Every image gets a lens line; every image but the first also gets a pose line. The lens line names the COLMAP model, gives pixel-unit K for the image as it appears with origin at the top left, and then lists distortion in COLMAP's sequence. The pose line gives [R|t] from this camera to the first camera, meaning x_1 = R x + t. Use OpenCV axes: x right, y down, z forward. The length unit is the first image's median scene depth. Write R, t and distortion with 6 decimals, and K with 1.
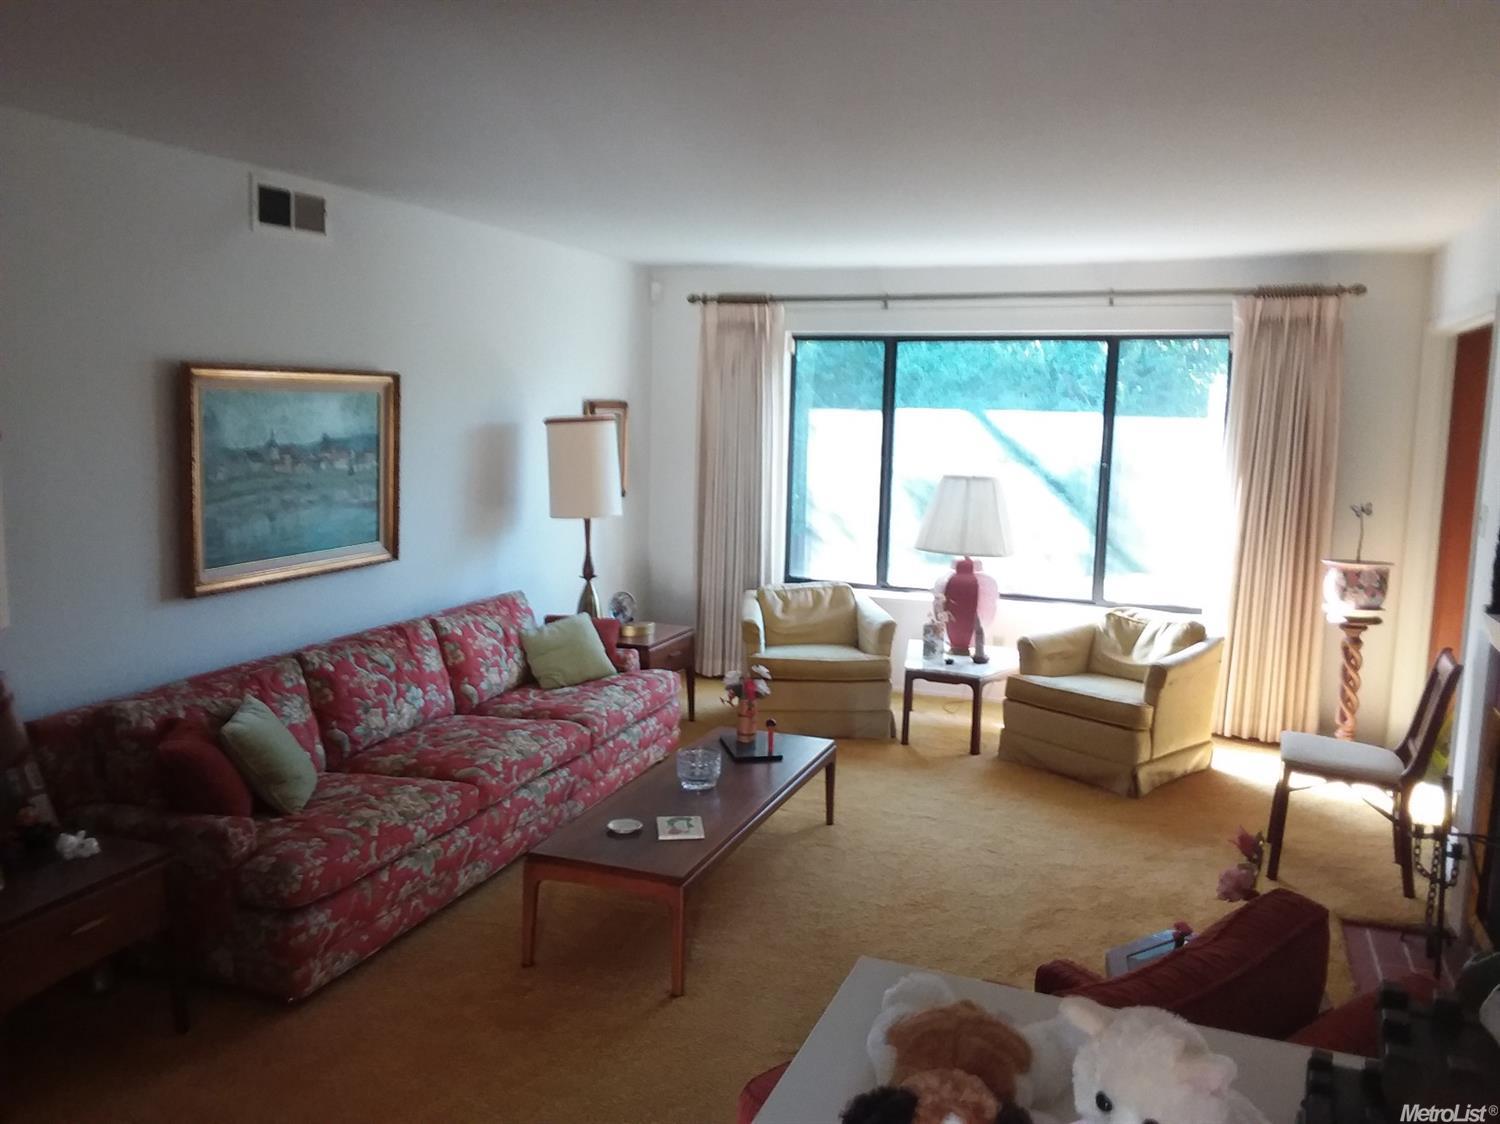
lens RADIAL K [[1243.1, 0, 782.6], [0, 1243.1, 555.1], [0, 0, 1]] dist [0.166083, -0.269624]
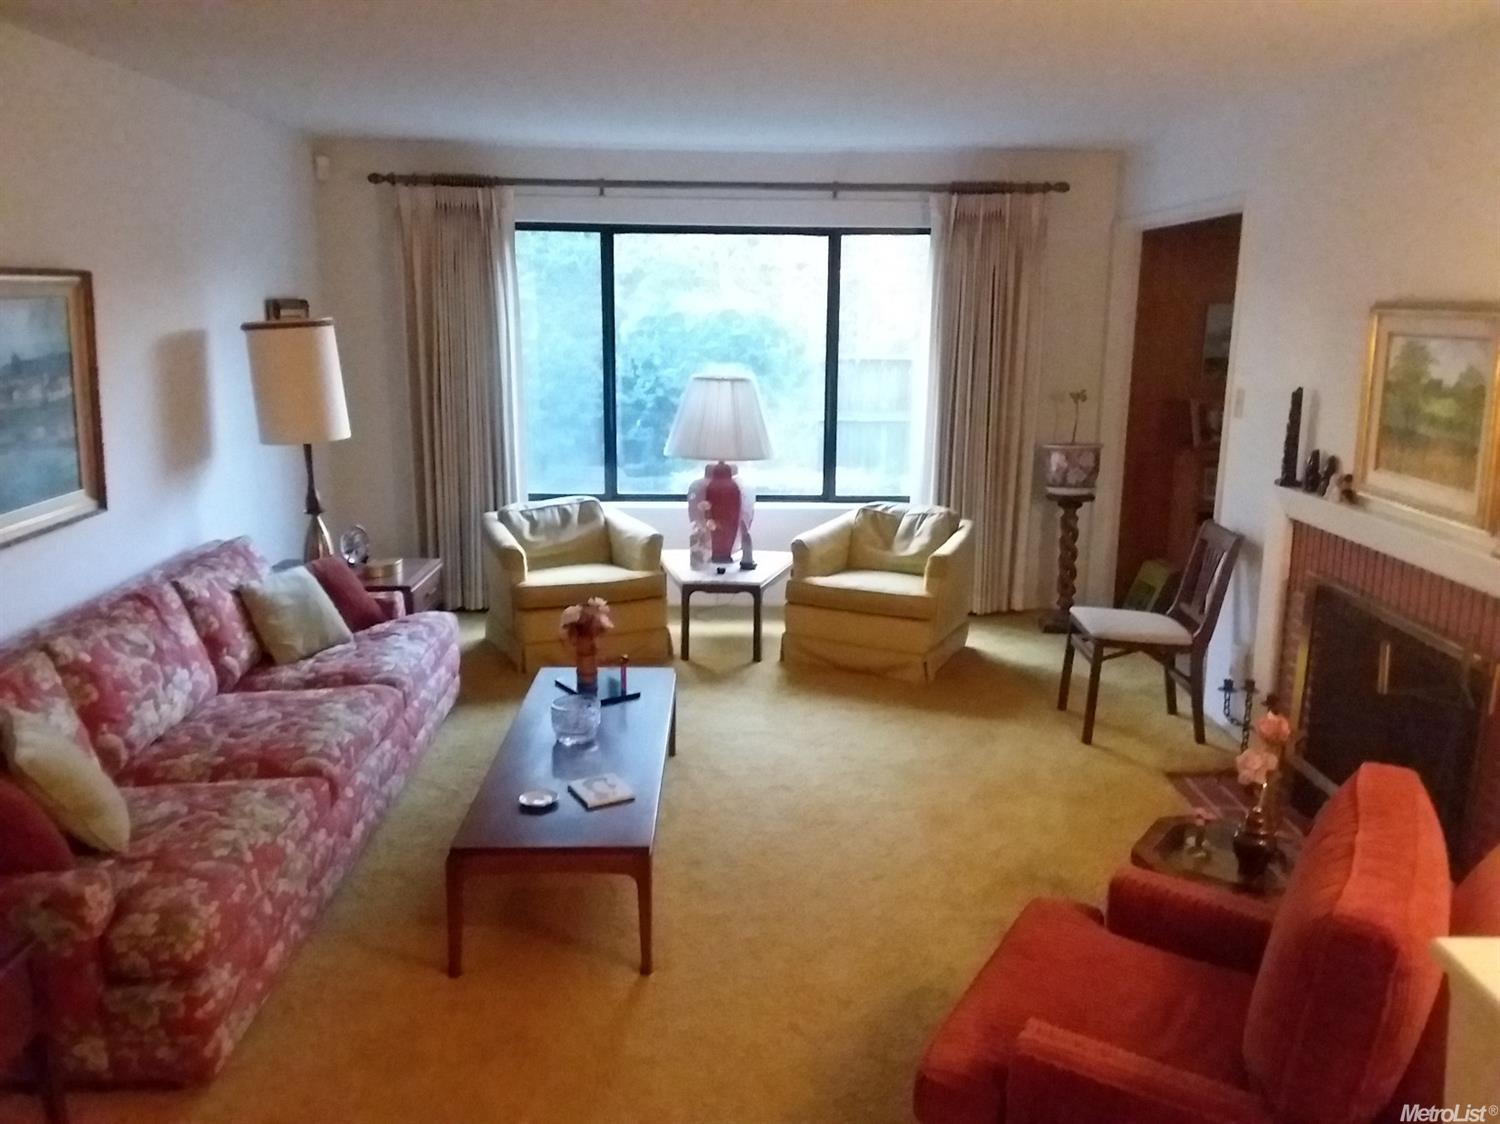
lens RADIAL K [[1230.7, 0, 778.2], [0, 1230.7, 558.4], [0, 0, 1]] dist [0.176505, -0.251838]
pose [[0.929439, -0.089553, 0.357944, -0.214895], [0.056840, 0.993270, 0.100912, -0.023992], [-0.364572, -0.073446, 0.928274, 0.112870]]
